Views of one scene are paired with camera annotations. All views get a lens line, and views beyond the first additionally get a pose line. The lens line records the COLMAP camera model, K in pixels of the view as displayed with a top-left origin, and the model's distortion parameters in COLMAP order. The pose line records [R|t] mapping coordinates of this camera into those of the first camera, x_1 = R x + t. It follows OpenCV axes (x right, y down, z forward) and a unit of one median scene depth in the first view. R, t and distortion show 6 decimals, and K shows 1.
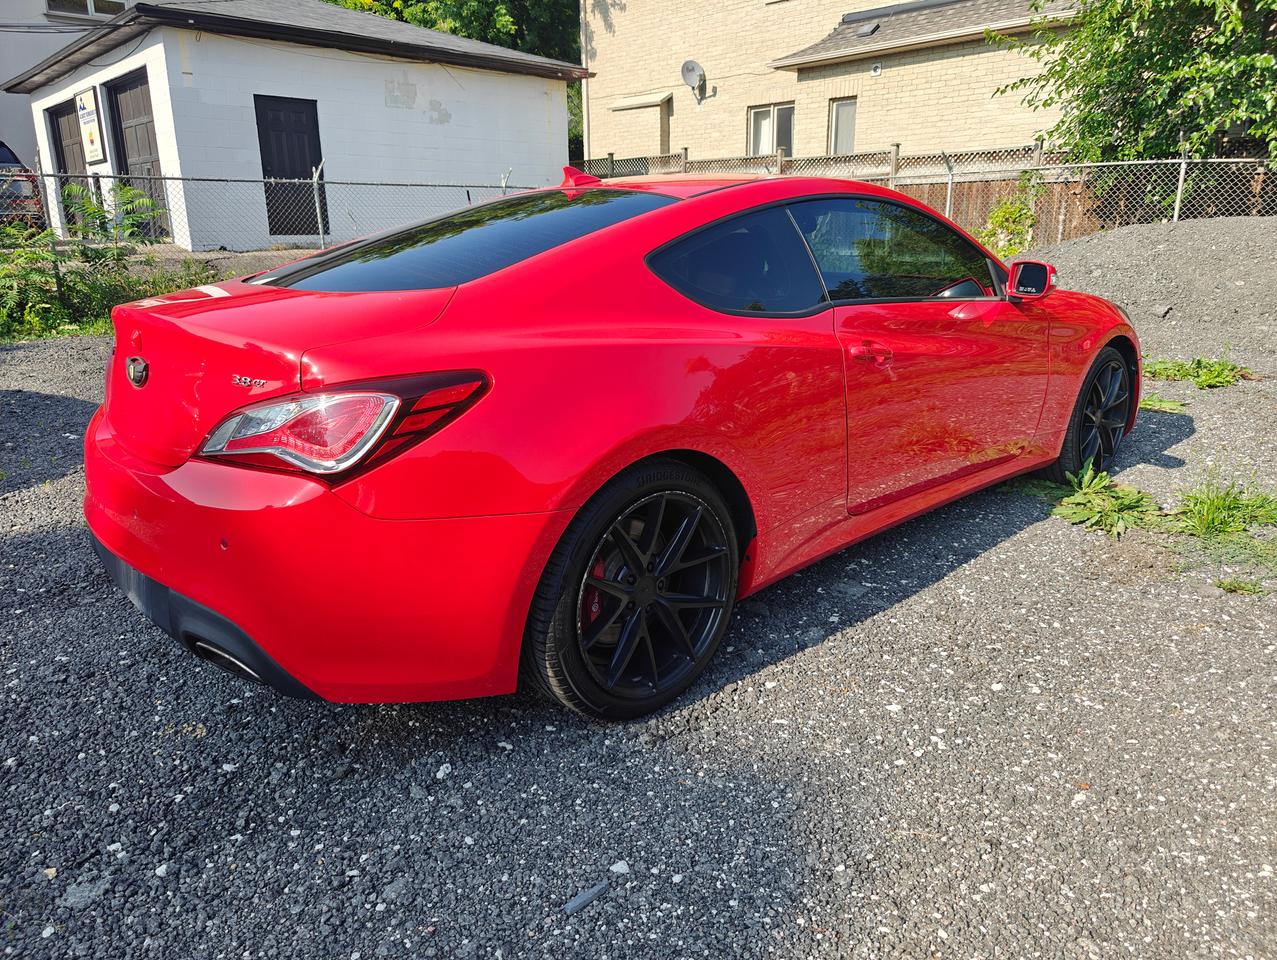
lens RADIAL K [[886.1, 0, 643.4], [0, 886.1, 474.8], [0, 0, 1]] dist [0.058562, -0.063037]
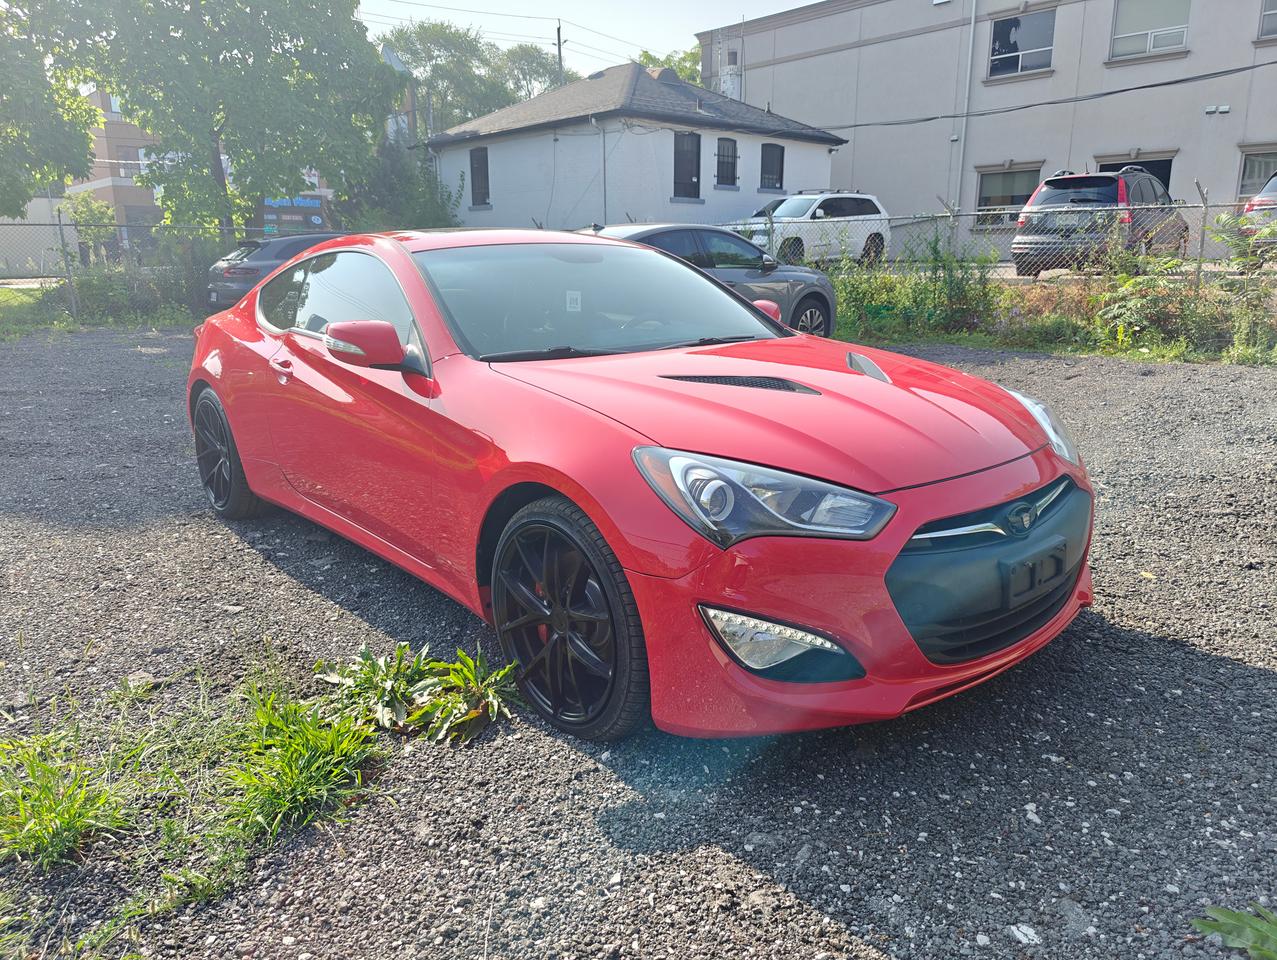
lens RADIAL K [[886.1, 0, 643.4], [0, 886.1, 474.8], [0, 0, 1]] dist [0.058562, -0.063037]
pose [[-0.030131, 0.248885, -0.968064, 0.273111], [-0.267739, 0.931103, 0.247716, -0.080734], [0.963020, 0.266652, 0.038581, 0.263617]]
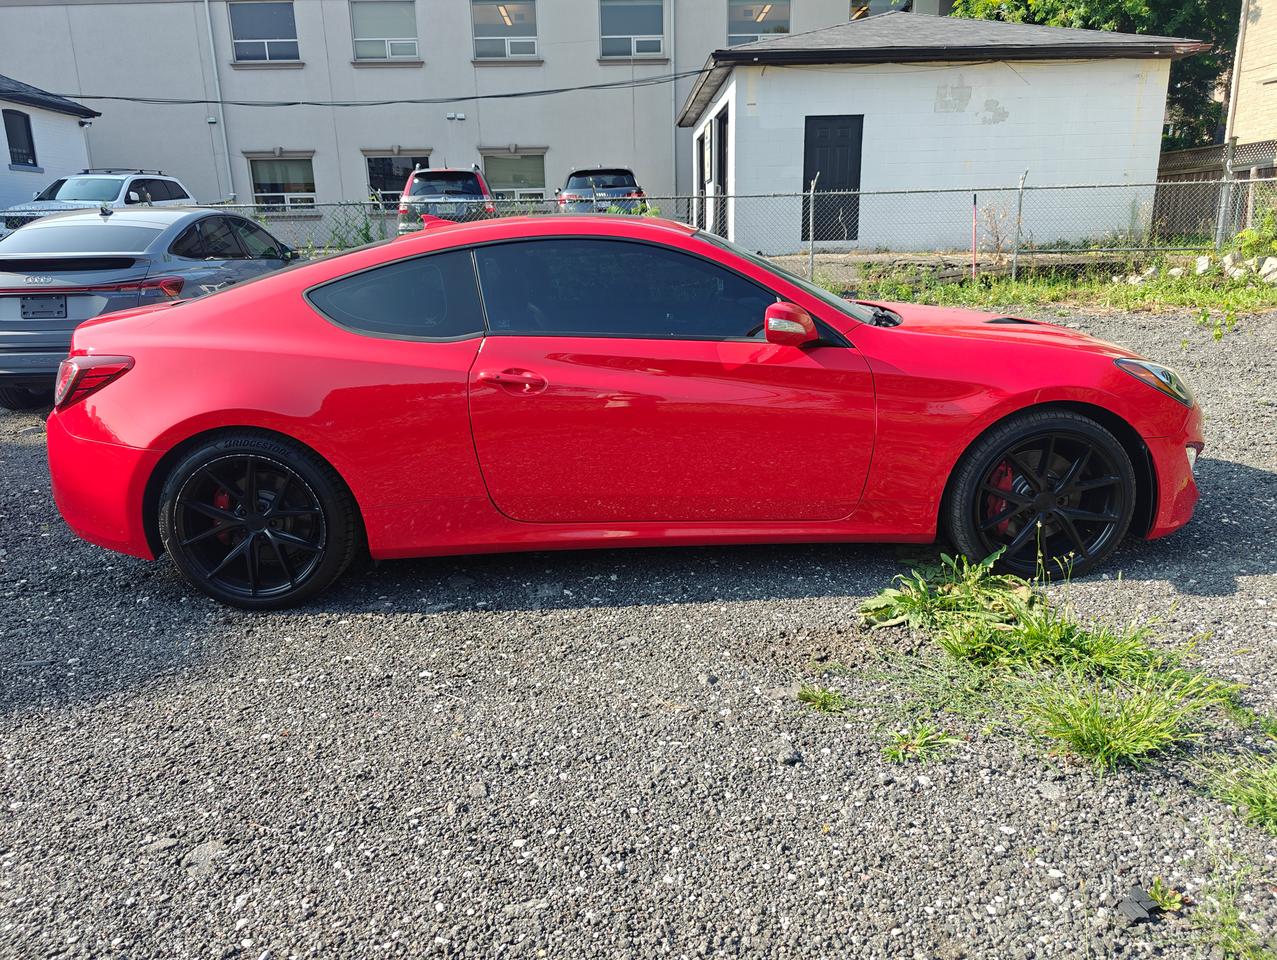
lens RADIAL K [[886.1, 0, 643.4], [0, 886.1, 474.8], [0, 0, 1]] dist [0.058562, -0.063037]
pose [[0.738887, 0.170744, -0.651838, 0.198540], [-0.168482, 0.983450, 0.066626, -0.020890], [0.652426, 0.060594, 0.755426, 0.045926]]
